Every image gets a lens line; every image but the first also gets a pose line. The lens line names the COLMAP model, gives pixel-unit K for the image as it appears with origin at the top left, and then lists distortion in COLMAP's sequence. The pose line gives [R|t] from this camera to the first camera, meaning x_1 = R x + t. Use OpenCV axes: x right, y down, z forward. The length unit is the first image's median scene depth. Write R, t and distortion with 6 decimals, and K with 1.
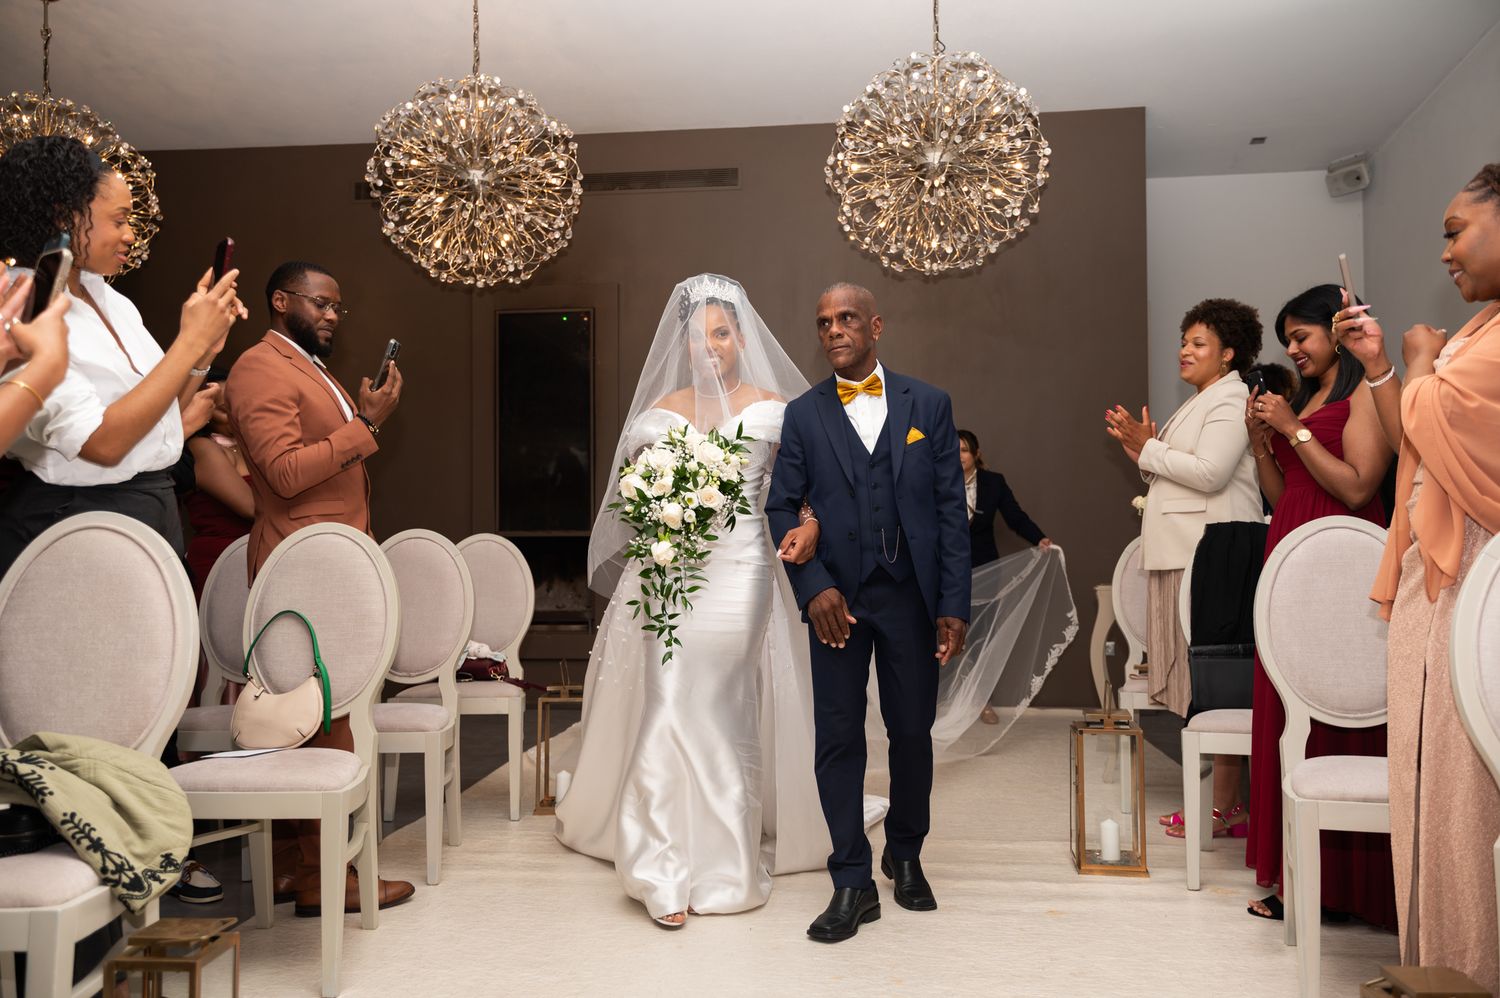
lens RADIAL K [[1162.5, 0, 750.3], [0, 1162.5, 507.2], [0, 0, 1]] dist [0.025164, 0.003058]
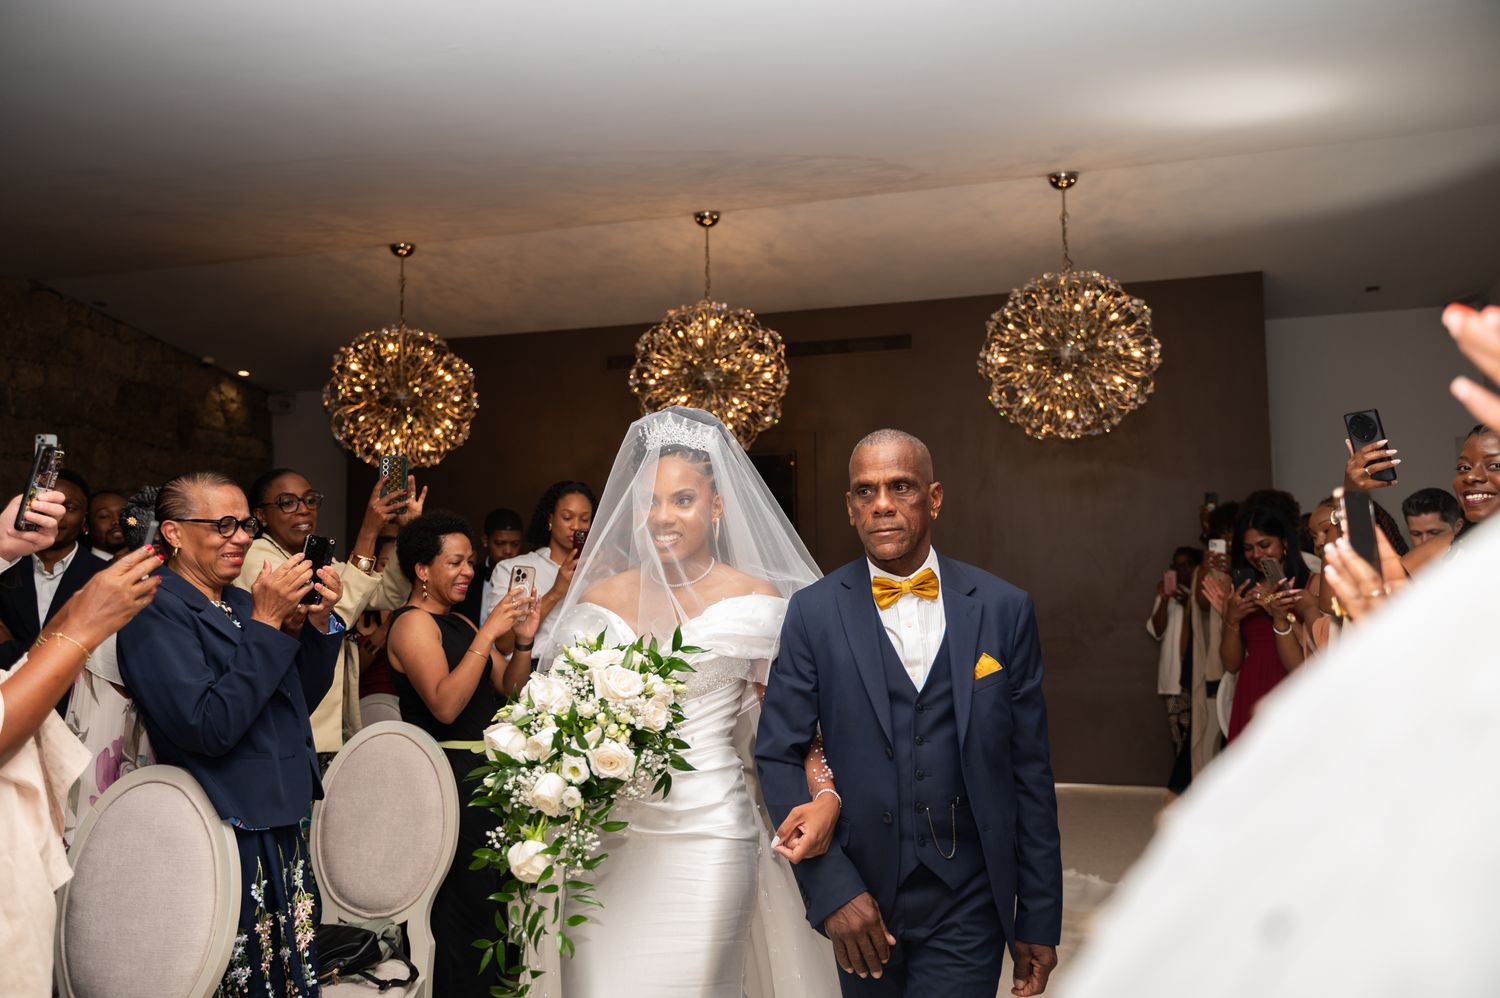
lens RADIAL K [[1162.5, 0, 747.1], [0, 1162.5, 488.7], [0, 0, 1]] dist [0.025164, 0.003058]
pose [[0.986124, -0.021816, -0.164572, 0.026691], [0.012930, 0.998410, -0.054870, -0.105460], [0.165508, 0.051981, 0.984838, -0.356544]]
